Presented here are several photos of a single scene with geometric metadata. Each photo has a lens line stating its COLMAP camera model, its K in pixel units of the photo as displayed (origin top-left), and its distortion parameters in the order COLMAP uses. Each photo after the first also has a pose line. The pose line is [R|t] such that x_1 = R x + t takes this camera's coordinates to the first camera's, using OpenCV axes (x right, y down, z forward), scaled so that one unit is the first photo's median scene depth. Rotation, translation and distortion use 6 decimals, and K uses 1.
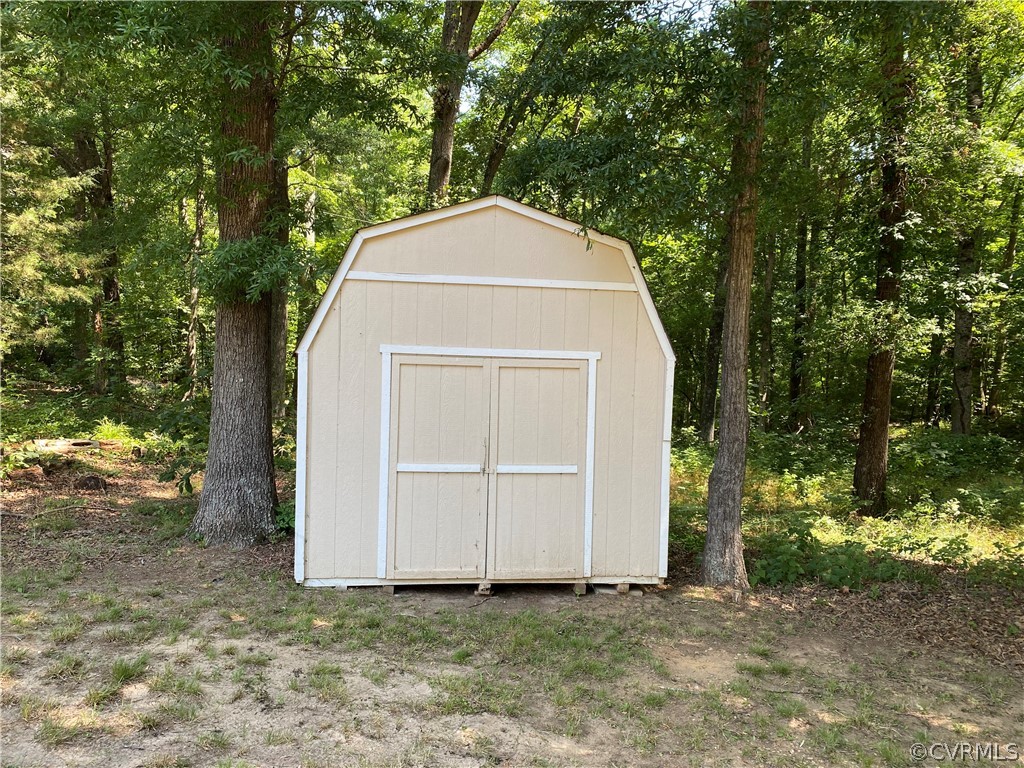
lens RADIAL K [[780.8, 0, 509.7], [0, 780.8, 374.5], [0, 0, 1]] dist [0.021987, -0.014450]
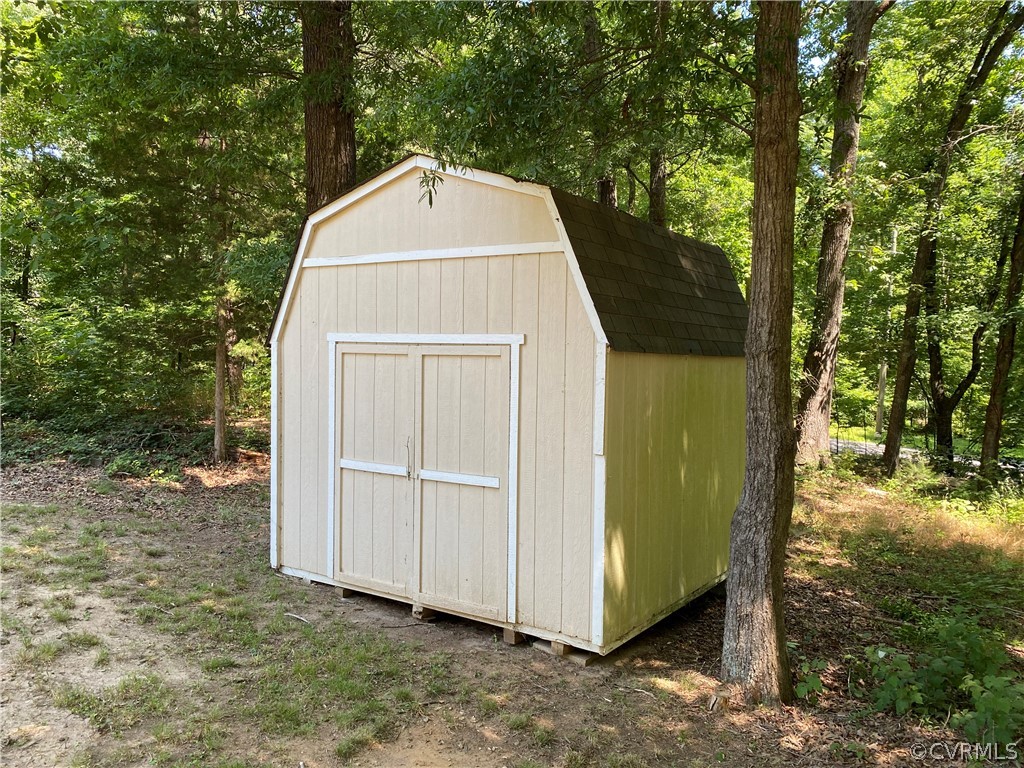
lens RADIAL K [[780.8, 0, 511.1], [0, 780.8, 394.7], [0, 0, 1]] dist [0.021987, -0.014450]
pose [[0.764797, 0.017370, -0.644037, 0.611989], [-0.020955, 0.999778, 0.002081, 0.029880], [0.643930, 0.011904, 0.764992, 0.406492]]
